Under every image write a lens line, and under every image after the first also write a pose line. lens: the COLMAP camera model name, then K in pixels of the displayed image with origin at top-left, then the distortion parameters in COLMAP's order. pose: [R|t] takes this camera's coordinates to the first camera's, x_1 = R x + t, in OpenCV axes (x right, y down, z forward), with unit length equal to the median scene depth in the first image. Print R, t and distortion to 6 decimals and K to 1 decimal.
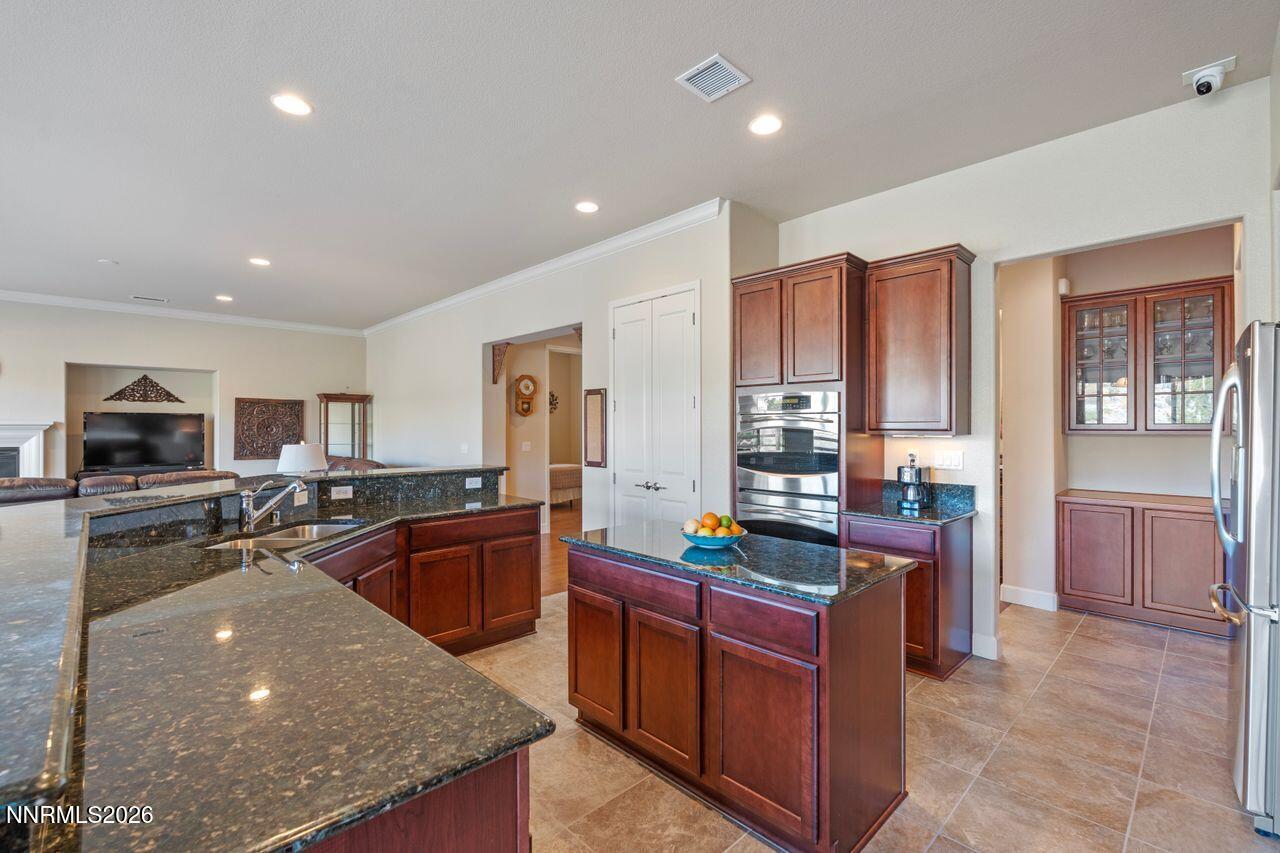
lens RADIAL K [[564.6, 0, 631.5], [0, 564.6, 427.2], [0, 0, 1]] dist [-0.002718, 0.000533]
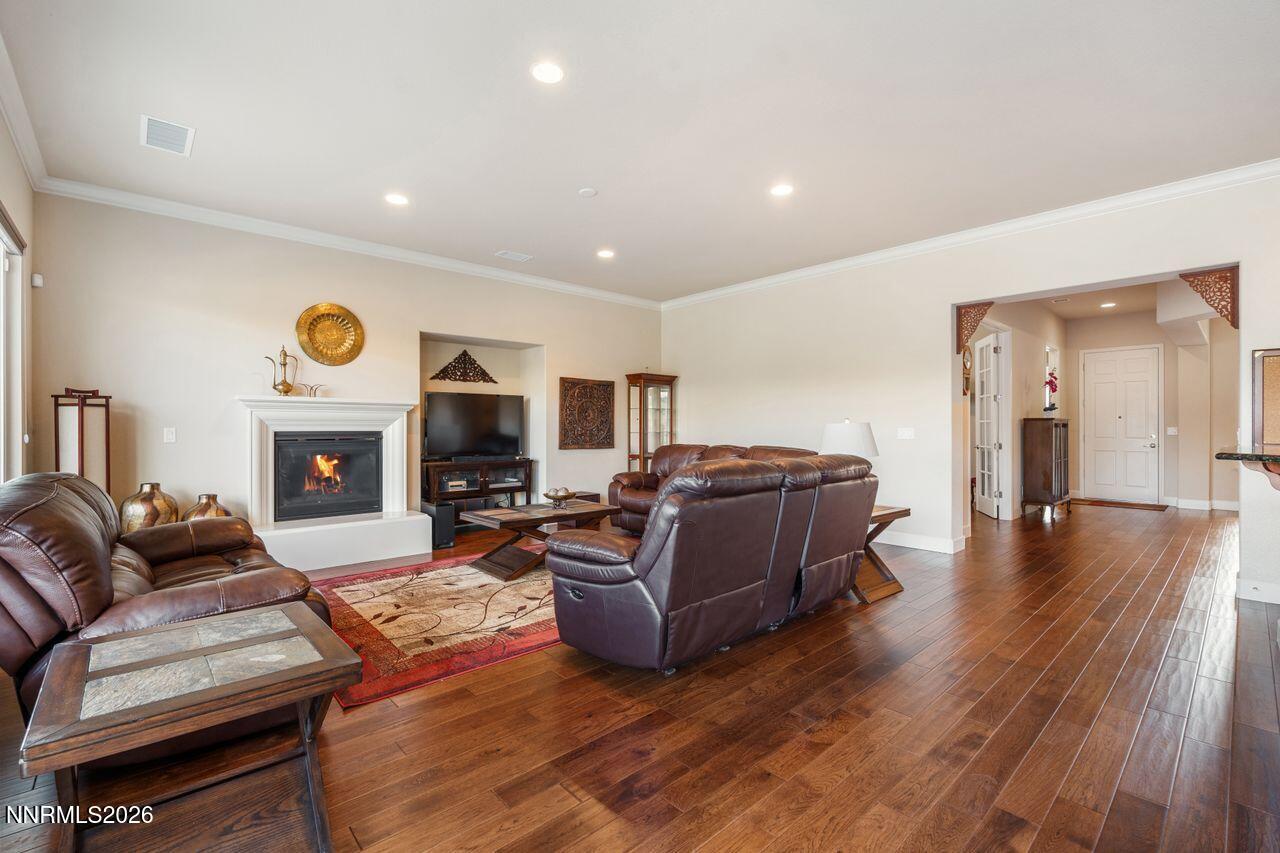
lens RADIAL K [[564.6, 0, 638.9], [0, 564.6, 423.0], [0, 0, 1]] dist [-0.002718, 0.000533]
pose [[0.999917, -0.003239, -0.012489, -0.663013], [0.003123, 0.999952, -0.009337, 0.030519], [0.012519, 0.009297, 0.999878, 0.161573]]
